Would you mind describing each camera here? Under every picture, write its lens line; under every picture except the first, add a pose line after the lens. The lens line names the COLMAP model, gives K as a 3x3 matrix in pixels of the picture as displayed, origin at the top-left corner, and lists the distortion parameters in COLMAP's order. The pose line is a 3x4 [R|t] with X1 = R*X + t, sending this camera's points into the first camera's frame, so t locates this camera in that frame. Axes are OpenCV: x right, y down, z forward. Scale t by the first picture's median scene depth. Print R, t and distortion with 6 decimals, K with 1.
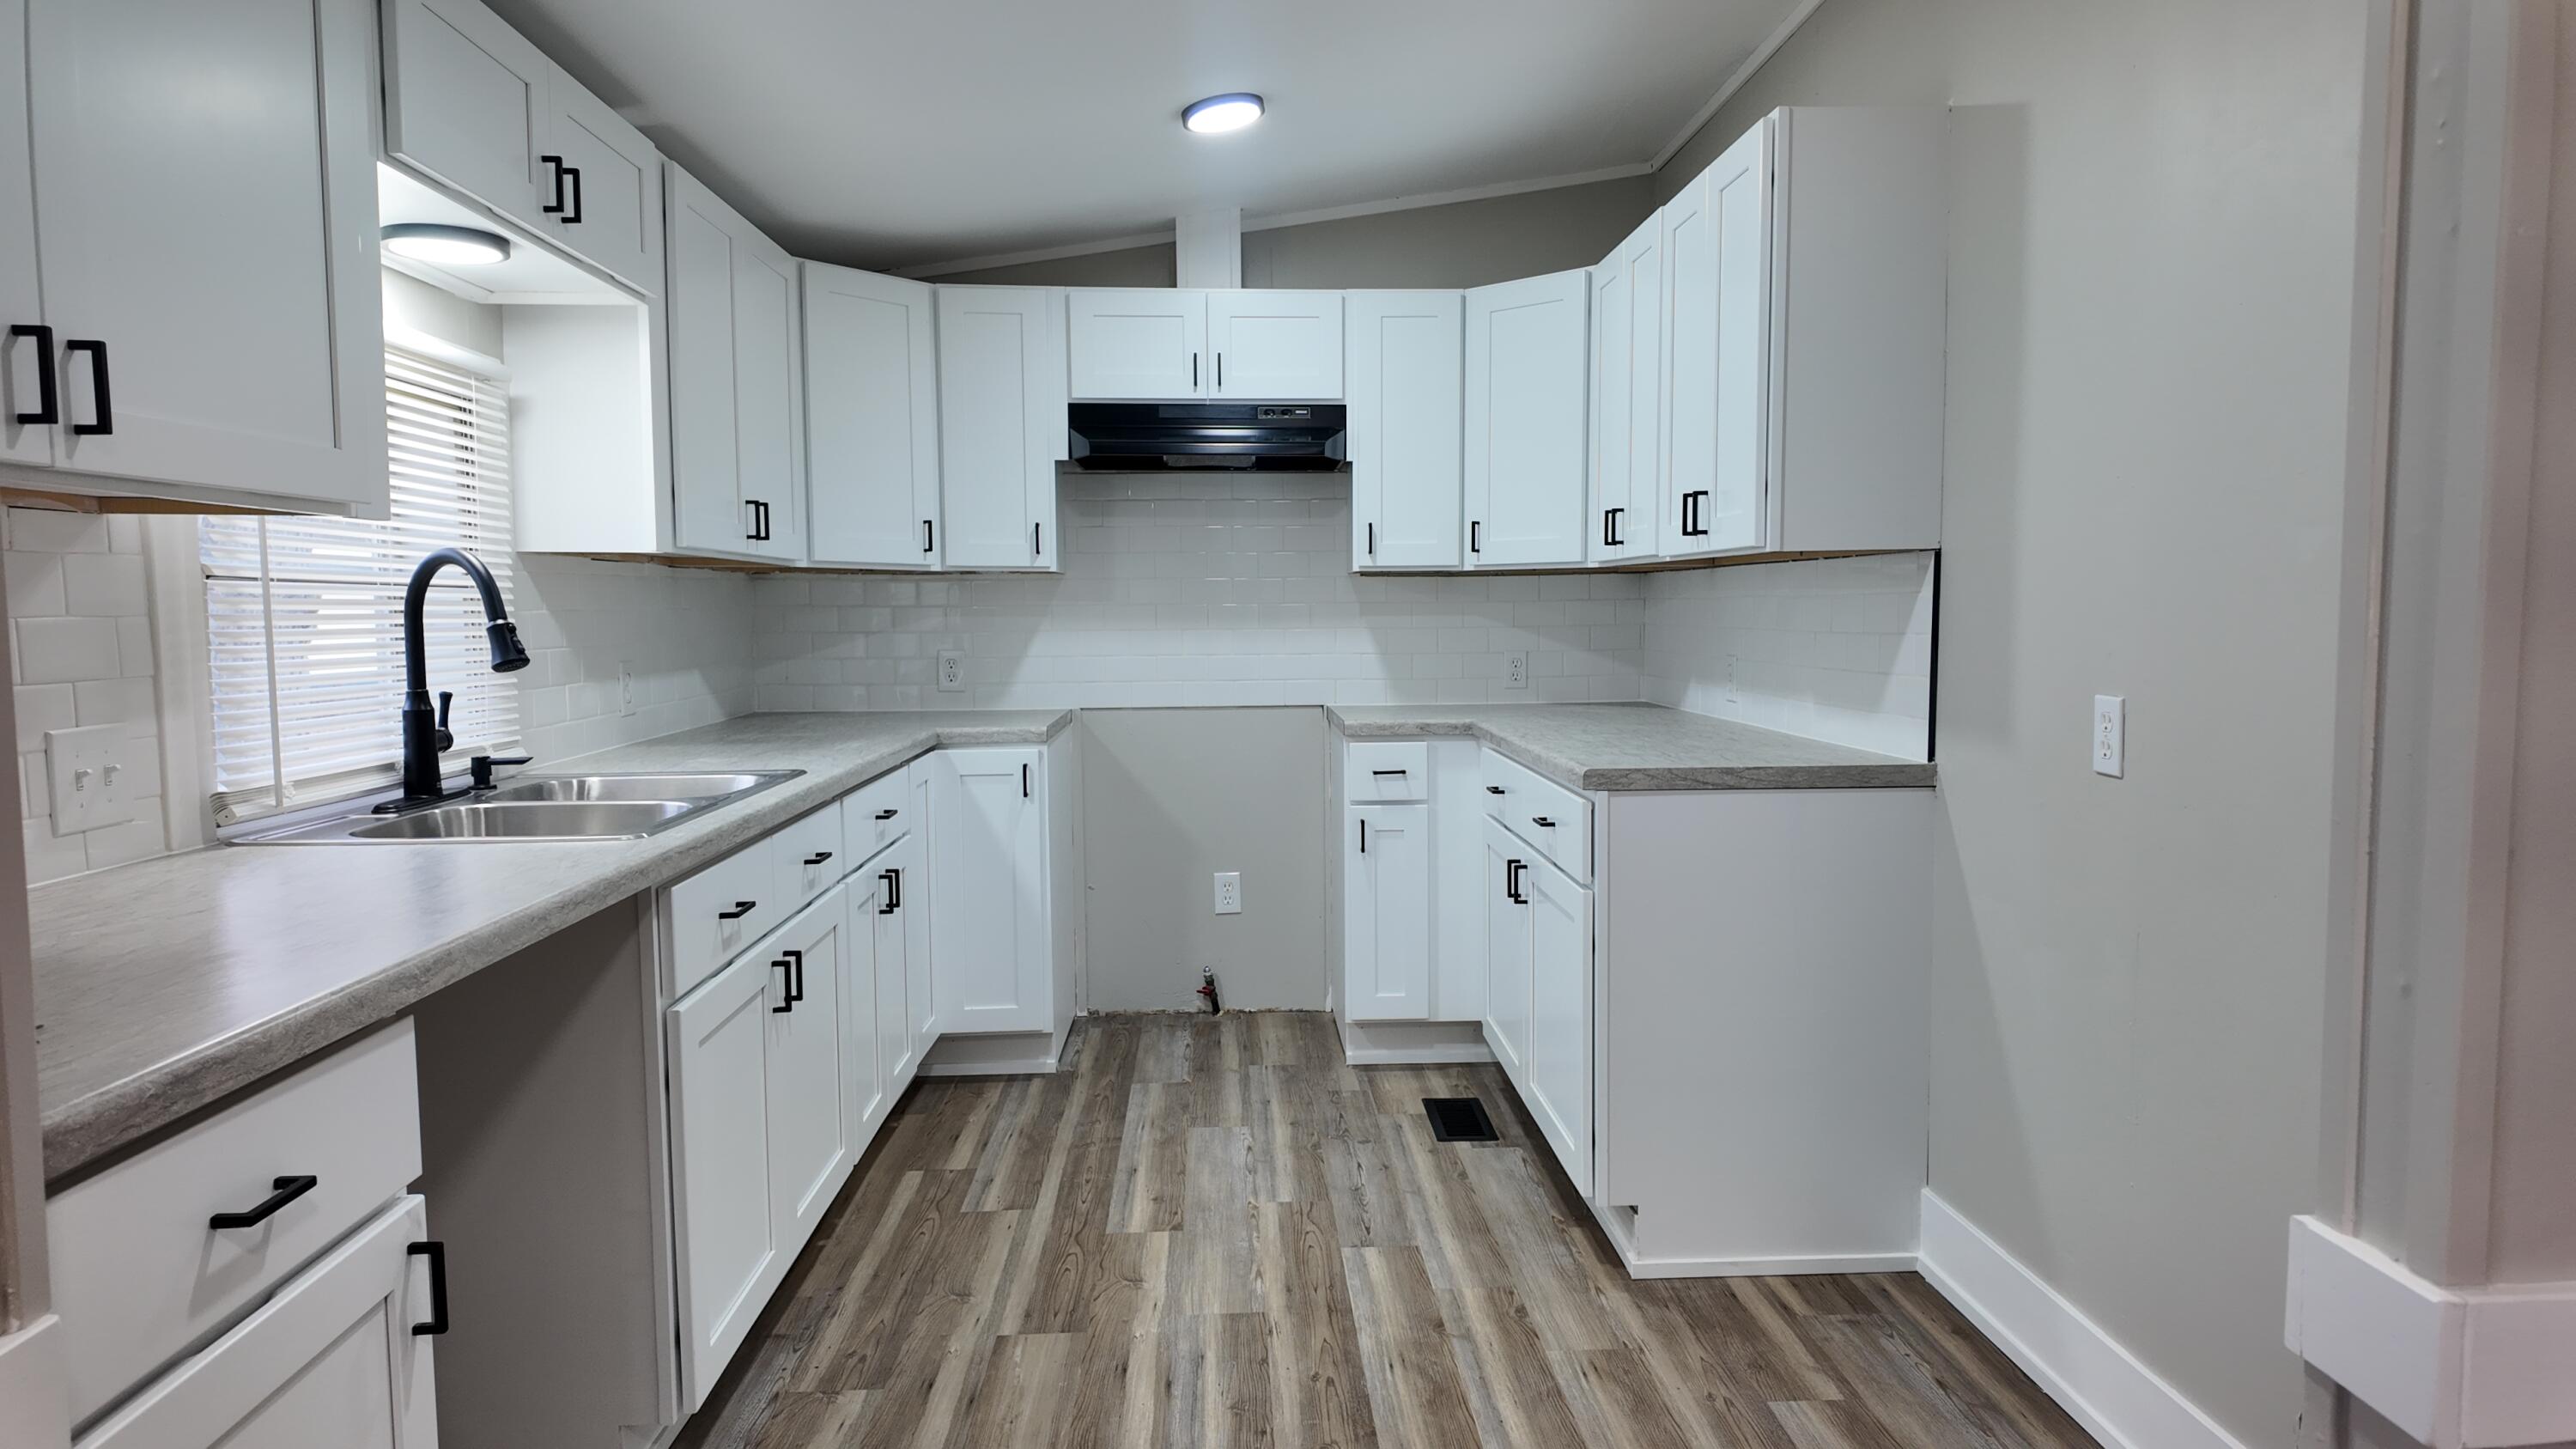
lens RADIAL K [[1483.3, 0, 1295.3], [0, 1483.3, 703.0], [0, 0, 1]] dist [0.000157, -0.001252]
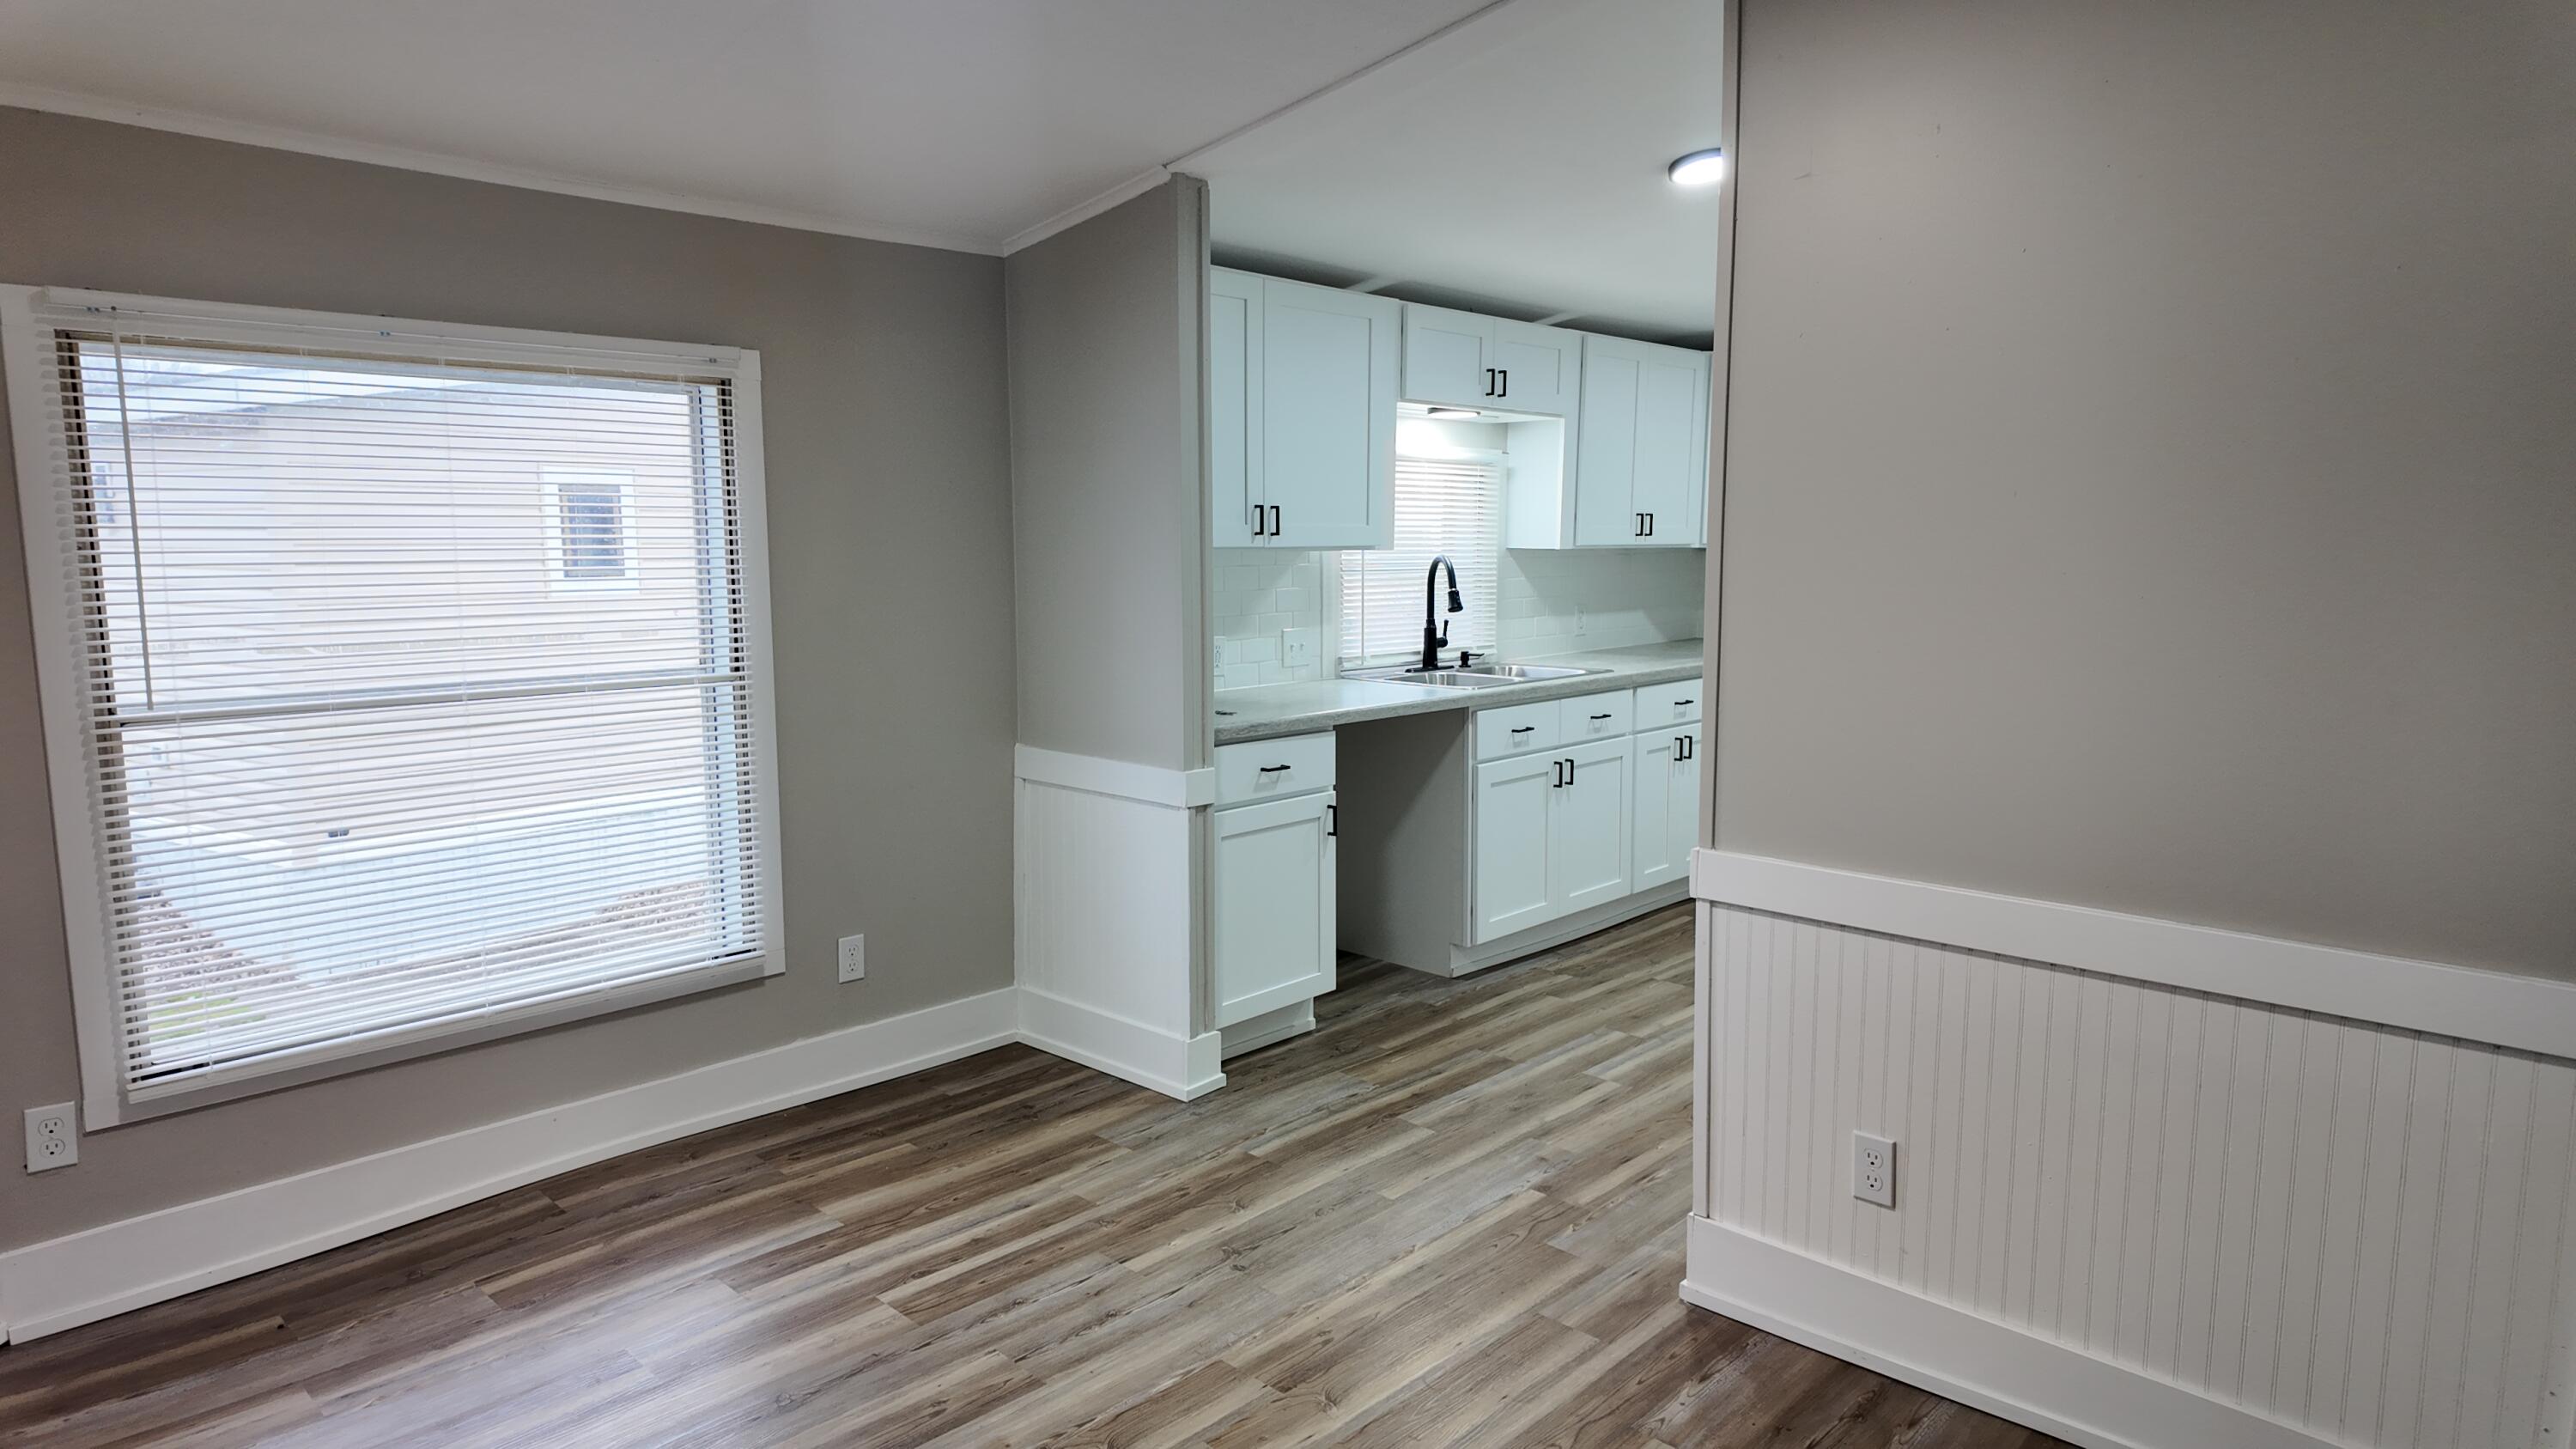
lens RADIAL K [[1483.3, 0, 1298.7], [0, 1483.3, 734.3], [0, 0, 1]] dist [0.000157, -0.001252]
pose [[0.670986, 0.106171, -0.733829, 0.911199], [-0.051350, 0.993973, 0.096857, -0.041440], [0.739690, -0.027308, 0.672394, -0.628556]]
